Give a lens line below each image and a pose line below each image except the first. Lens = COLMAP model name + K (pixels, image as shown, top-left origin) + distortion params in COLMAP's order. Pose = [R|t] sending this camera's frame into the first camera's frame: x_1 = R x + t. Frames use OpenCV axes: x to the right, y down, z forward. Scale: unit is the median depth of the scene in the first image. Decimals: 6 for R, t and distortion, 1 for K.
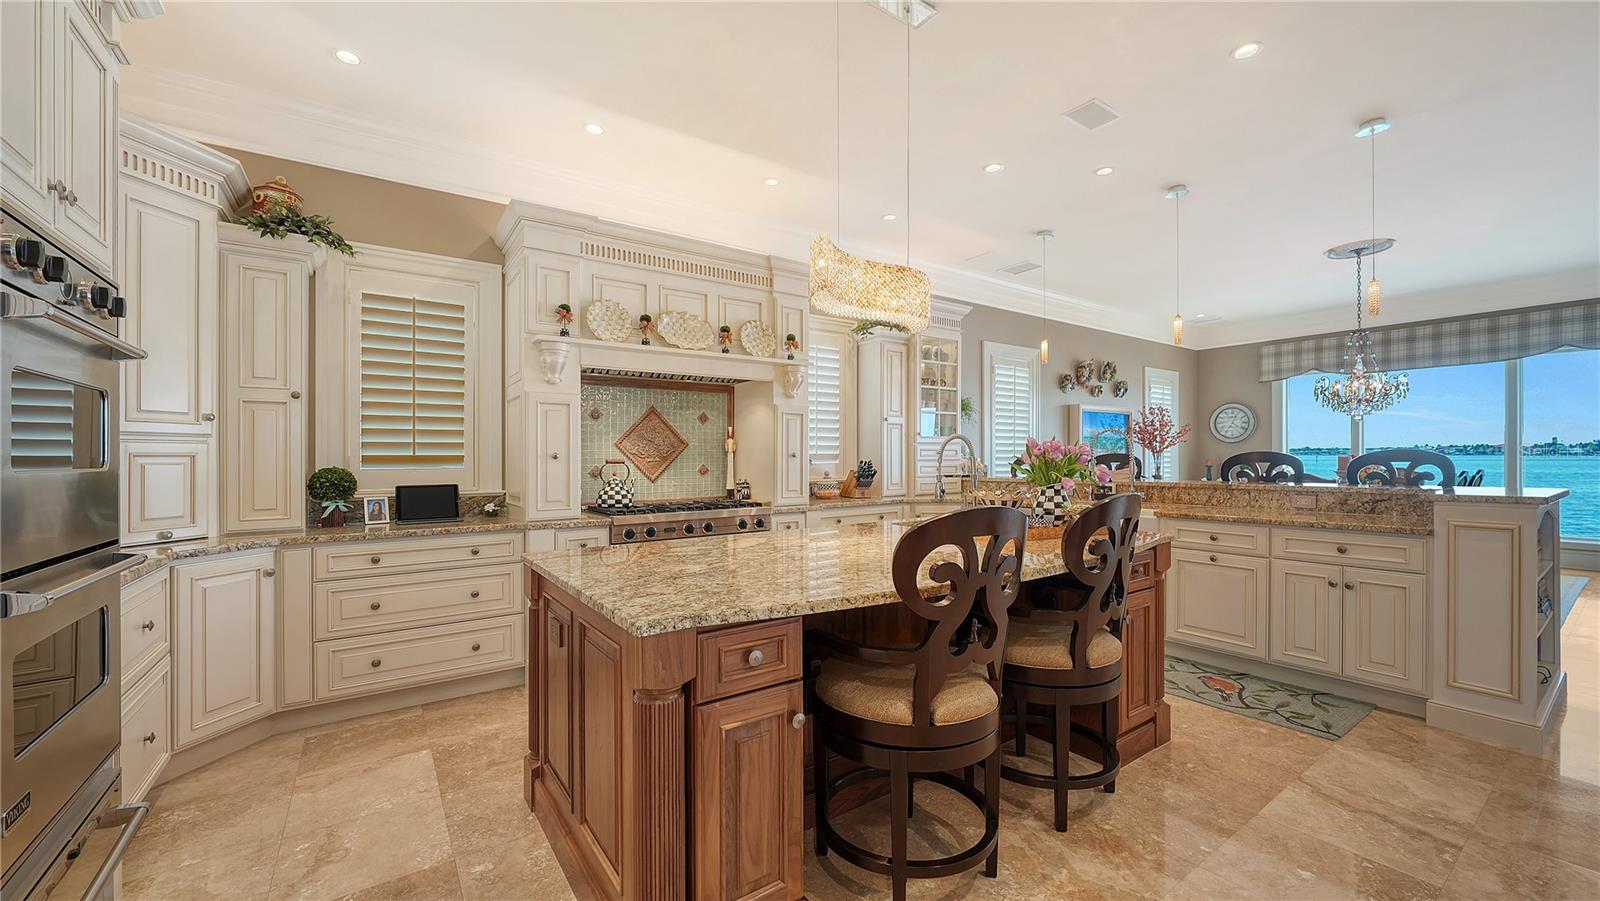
lens RADIAL K [[615.7, 0, 791.9], [0, 615.7, 460.5], [0, 0, 1]] dist [-0.000016, 0.000029]
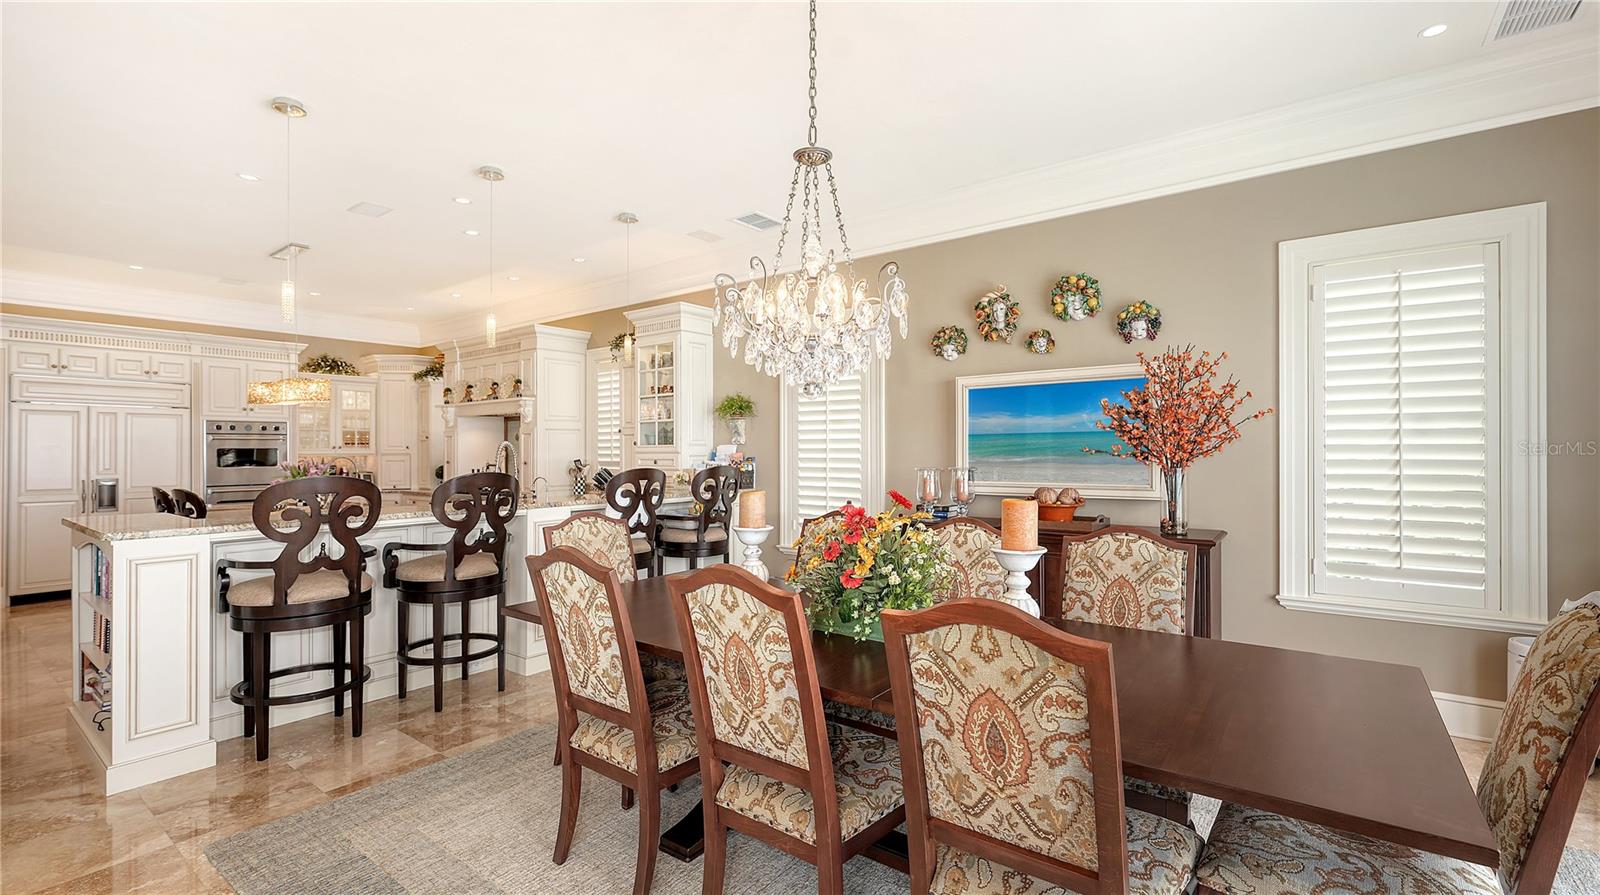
lens RADIAL K [[677.8, 0, 800.0], [0, 677.8, 447.5], [0, 0, 1]] dist [0.001495, -0.000219]
pose [[0.309533, 0.002895, -0.950884, 2.314570], [-0.000094, 0.999995, 0.003014, -0.068872], [0.950889, -0.000844, 0.309532, 1.539717]]
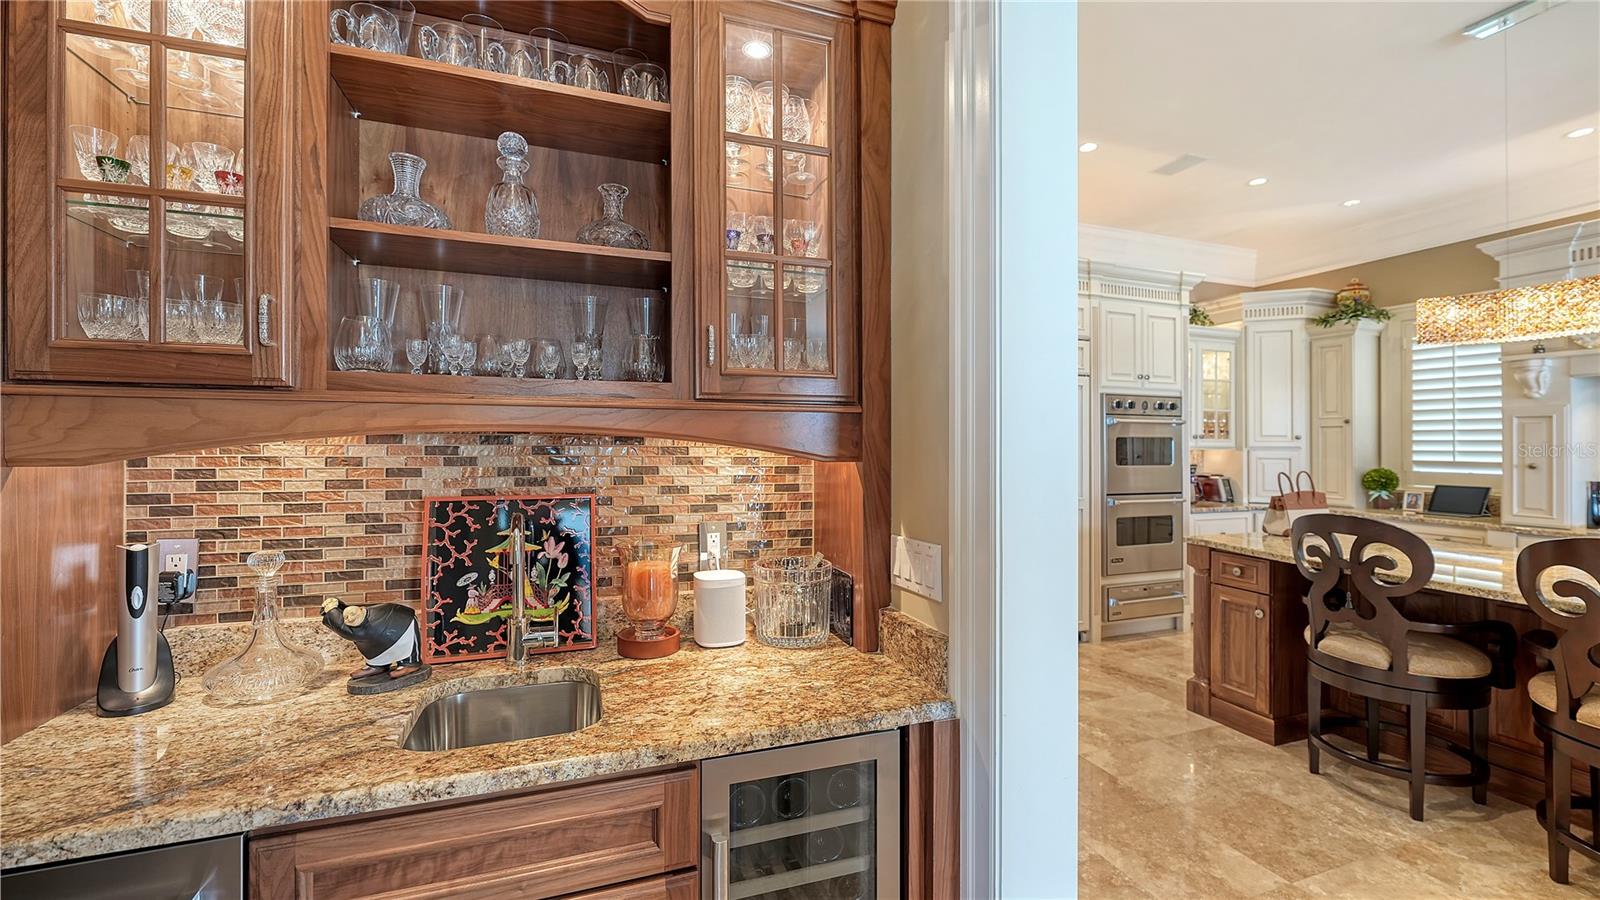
lens RADIAL K [[649.8, 0, 800.8], [0, 649.8, 438.6], [0, 0, 1]] dist [-0.007926, -0.000331]
pose [[-0.257217, -0.000855, -0.966353, 1.087342], [-0.006148, 0.999981, 0.000751, -0.051437], [0.966334, 0.006135, -0.257218, 0.069169]]
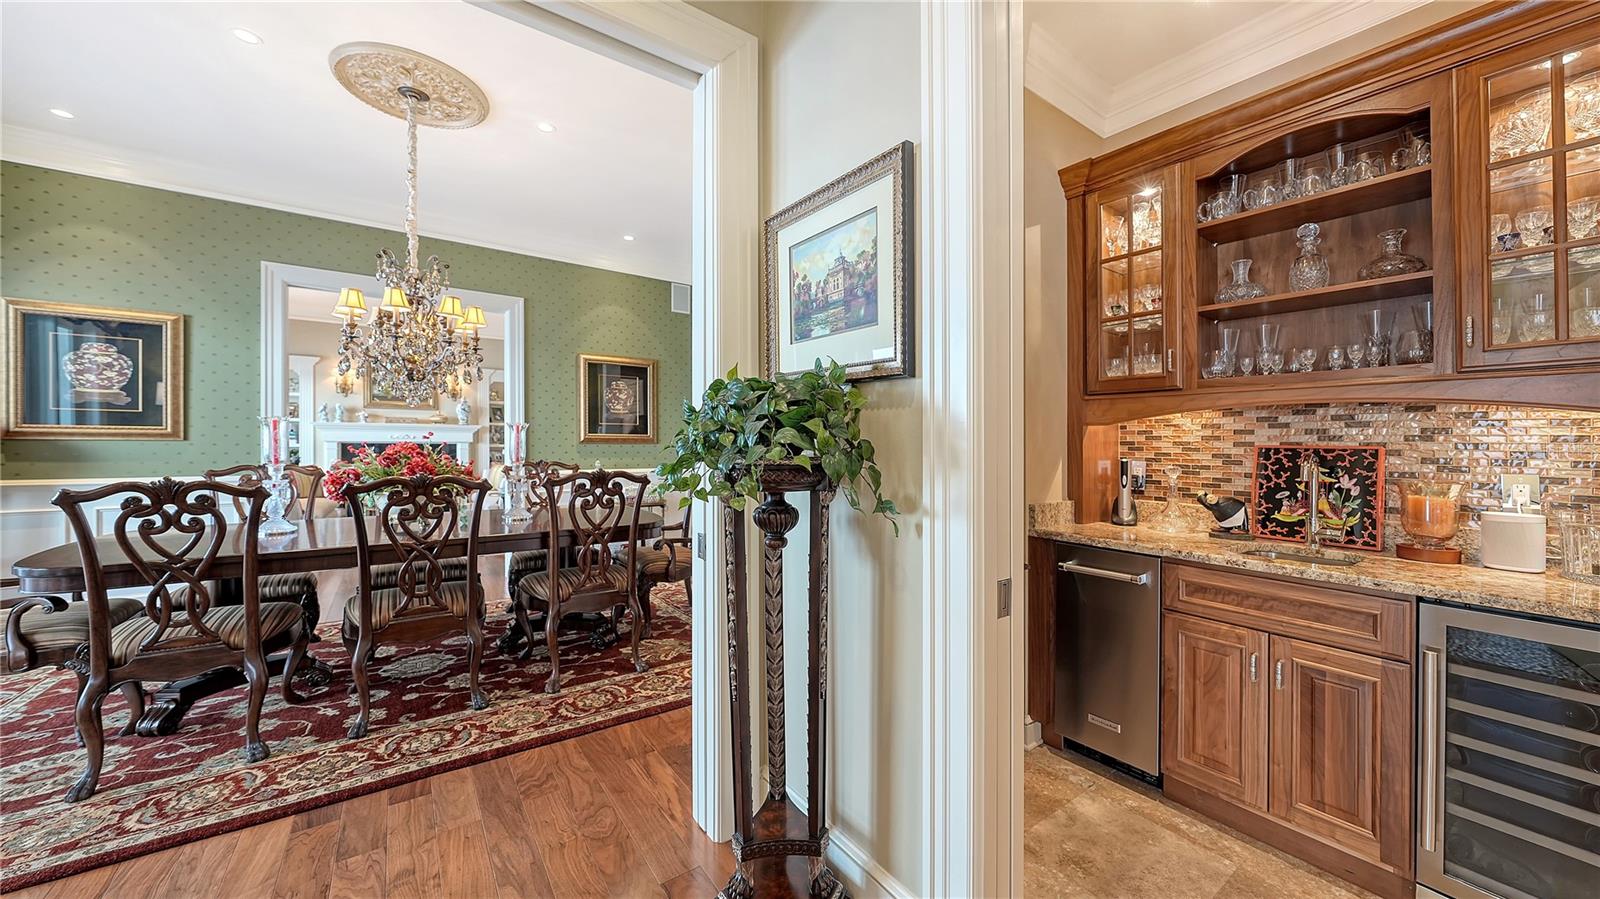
lens RADIAL K [[591.7, 0, 798.8], [0, 591.7, 441.2], [0, 0, 1]] dist [0.000031, -0.000102]
pose [[-0.999606, 0.001468, -0.028030, 1.305149], [0.001384, 0.999995, 0.003011, -0.016519], [0.028034, 0.002971, -0.999603, 0.418847]]
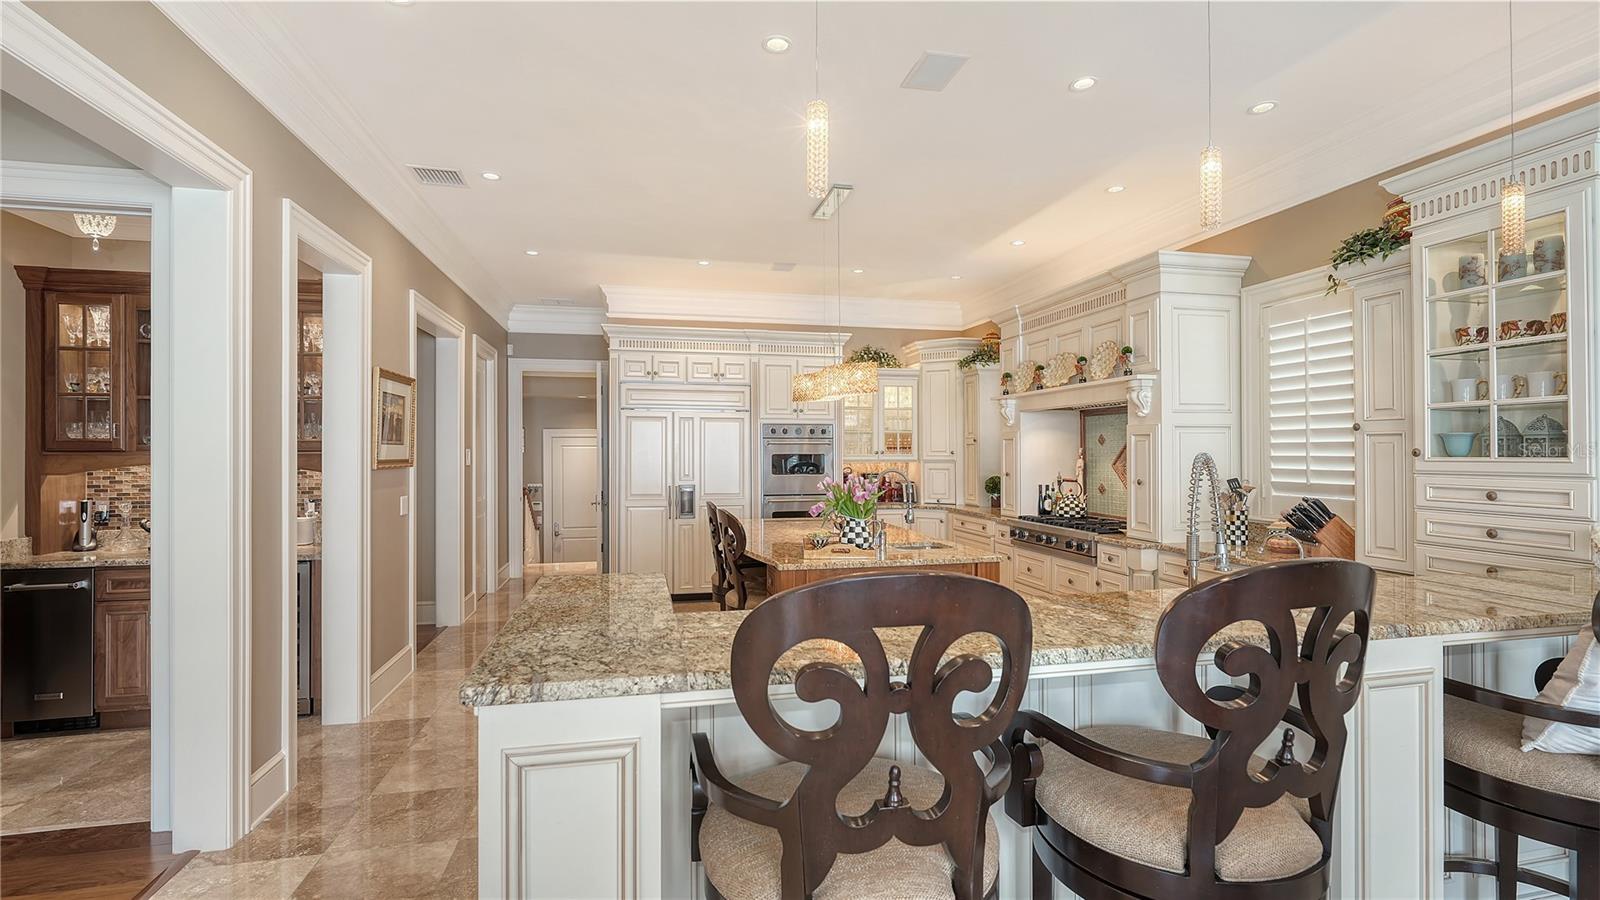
lens RADIAL K [[715.9, 0, 803.2], [0, 715.9, 444.0], [0, 0, 1]] dist [-0.001162, -0.000267]
pose [[-0.370539, -0.002210, -0.928814, 1.546668], [0.001527, 0.999994, -0.002988, -0.083685], [0.928816, -0.002525, -0.370533, 1.288105]]
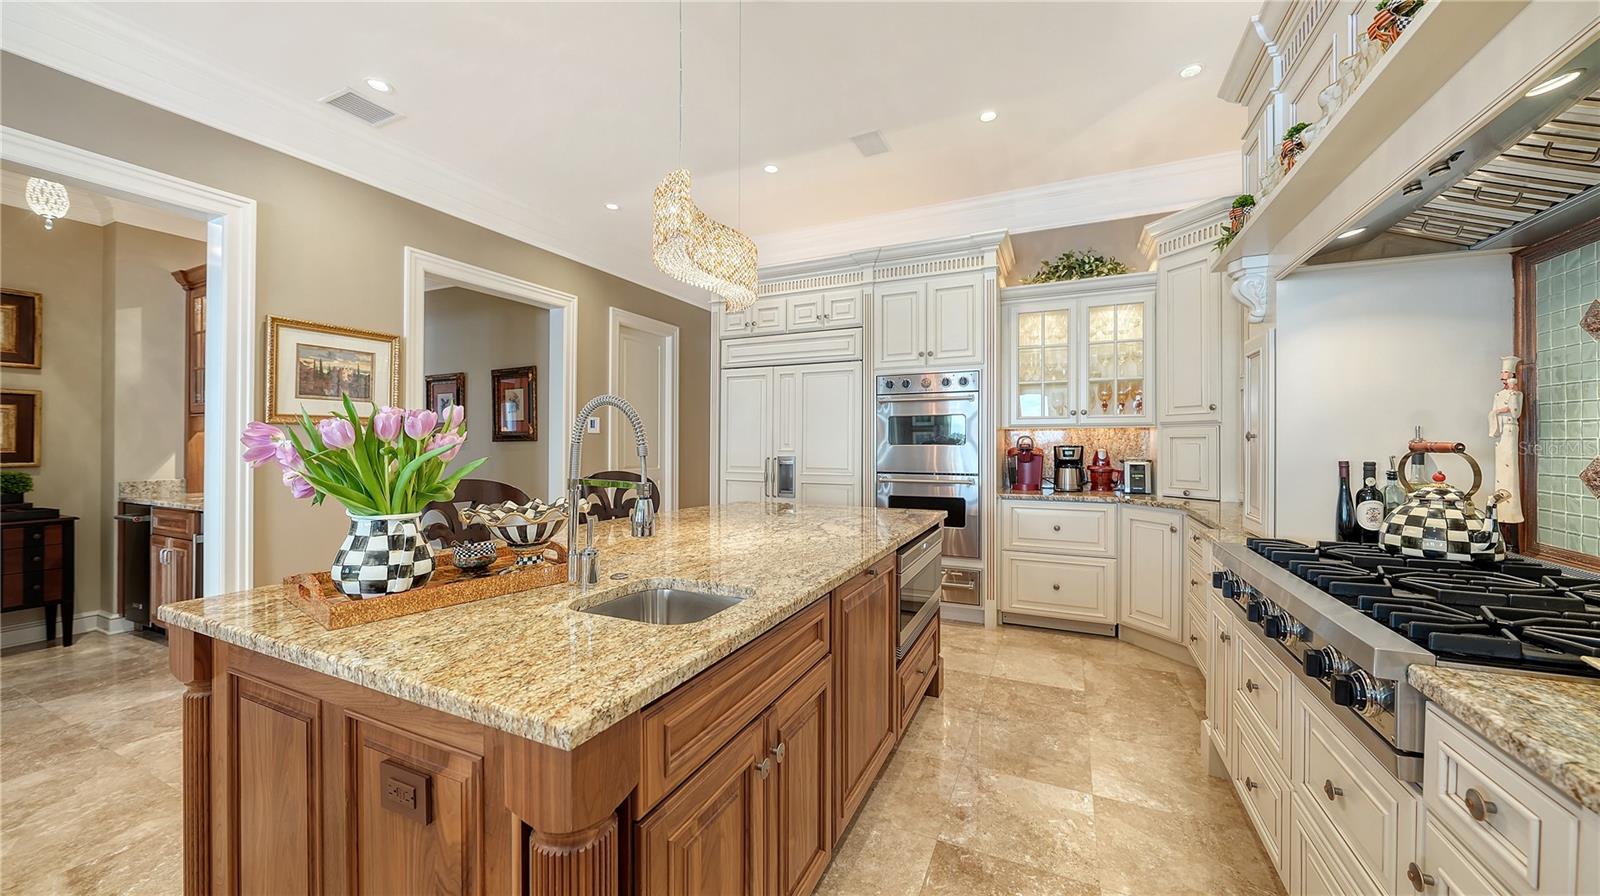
lens RADIAL K [[564.2, 0, 805.3], [0, 564.2, 441.9], [0, 0, 1]] dist [-0.001084, -0.000100]
pose [[-0.865517, 0.009857, -0.500782, 0.328662], [0.008633, 0.999951, 0.004763, -0.008297], [0.500805, -0.000200, -0.865560, 1.390864]]
